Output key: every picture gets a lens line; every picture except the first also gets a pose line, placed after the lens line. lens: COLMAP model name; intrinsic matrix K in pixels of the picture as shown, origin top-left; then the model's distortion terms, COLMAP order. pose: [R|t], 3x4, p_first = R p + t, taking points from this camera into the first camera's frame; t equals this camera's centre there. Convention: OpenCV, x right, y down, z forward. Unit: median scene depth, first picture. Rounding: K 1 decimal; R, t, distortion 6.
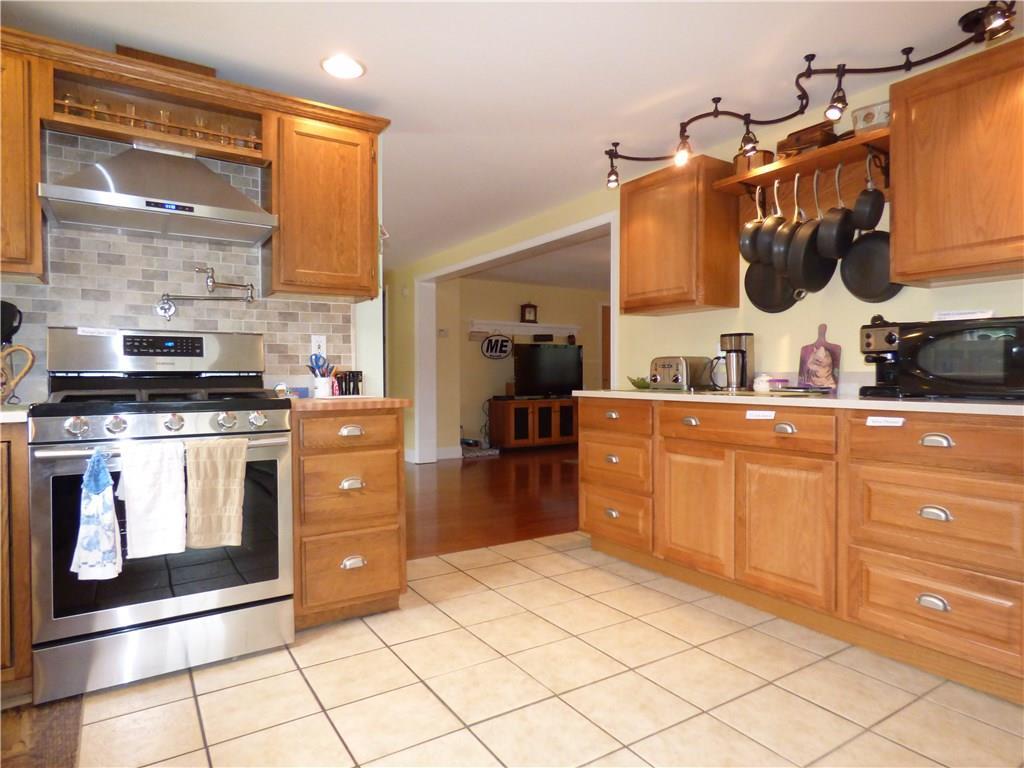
lens RADIAL K [[592.1, 0, 512.0], [0, 592.1, 384.0], [0, 0, 1]] dist [-0.036137, -0.000358]
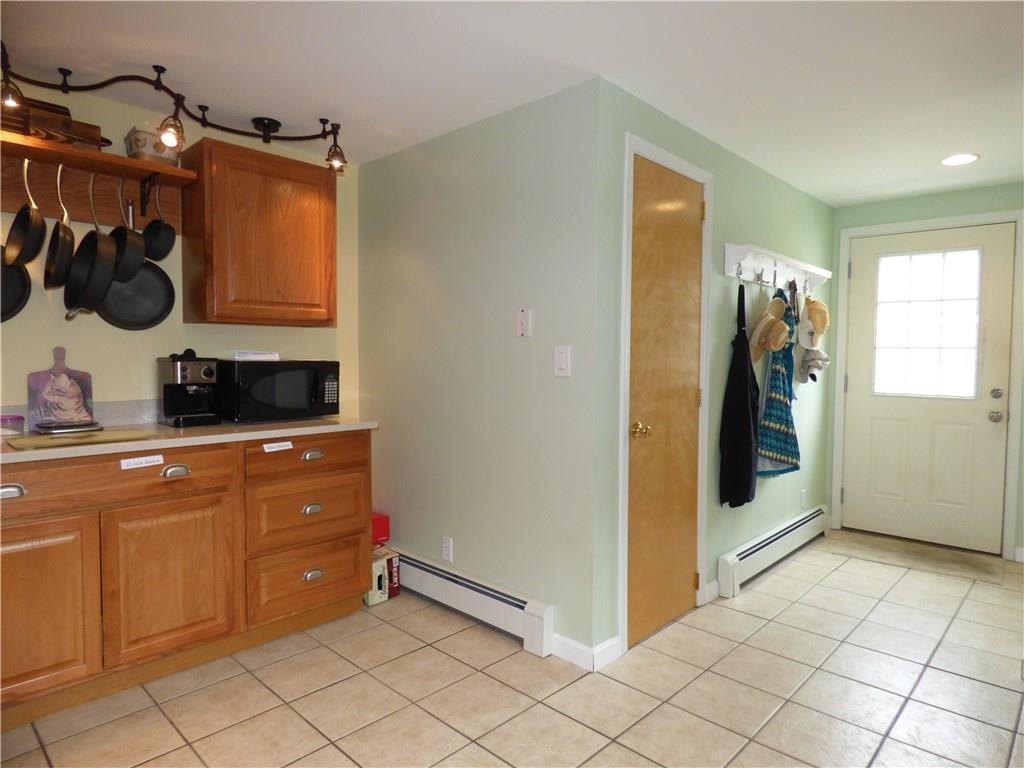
lens RADIAL K [[618.5, 0, 512.0], [0, 618.5, 384.0], [0, 0, 1]] dist [0.000967, 0.000577]
pose [[-0.231014, -0.046774, 0.971825, -0.554791], [0.010936, 0.998656, 0.050665, -0.097316], [-0.972889, 0.022332, -0.230192, 0.638972]]
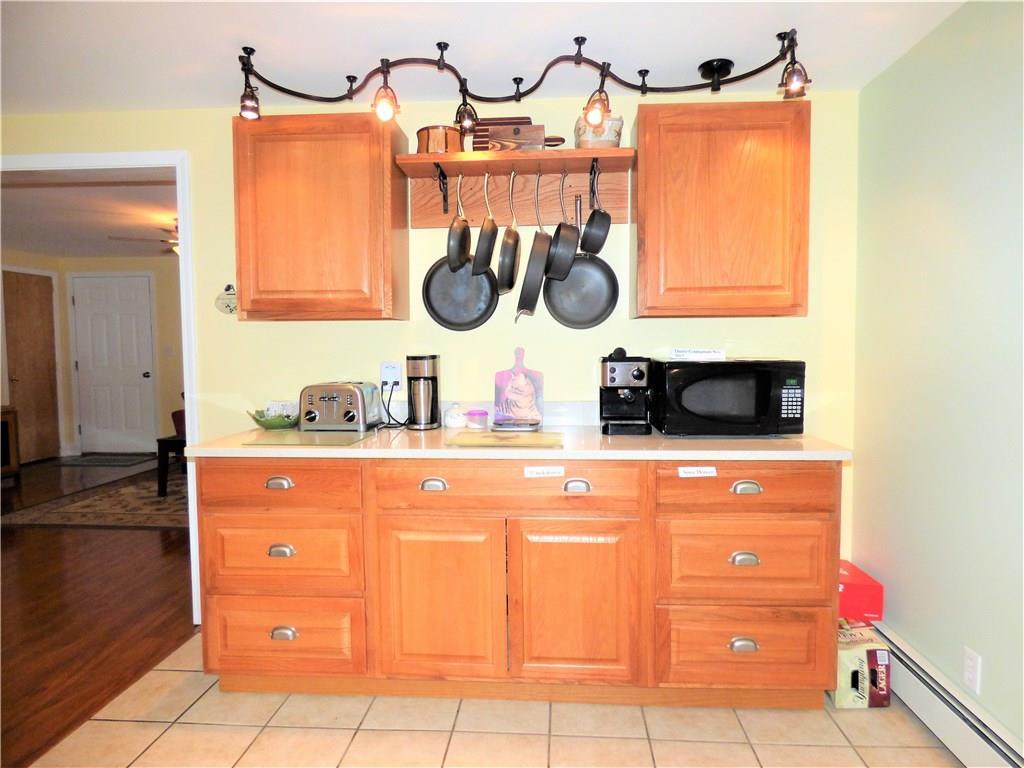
lens RADIAL K [[616.8, 0, 509.1], [0, 616.8, 383.0], [0, 0, 1]] dist [-0.020237, 0.000685]
pose [[0.597212, -0.049442, 0.800558, -0.262037], [0.021527, 0.998727, 0.045622, -0.102549], [-0.801794, -0.010012, 0.597516, 0.506018]]
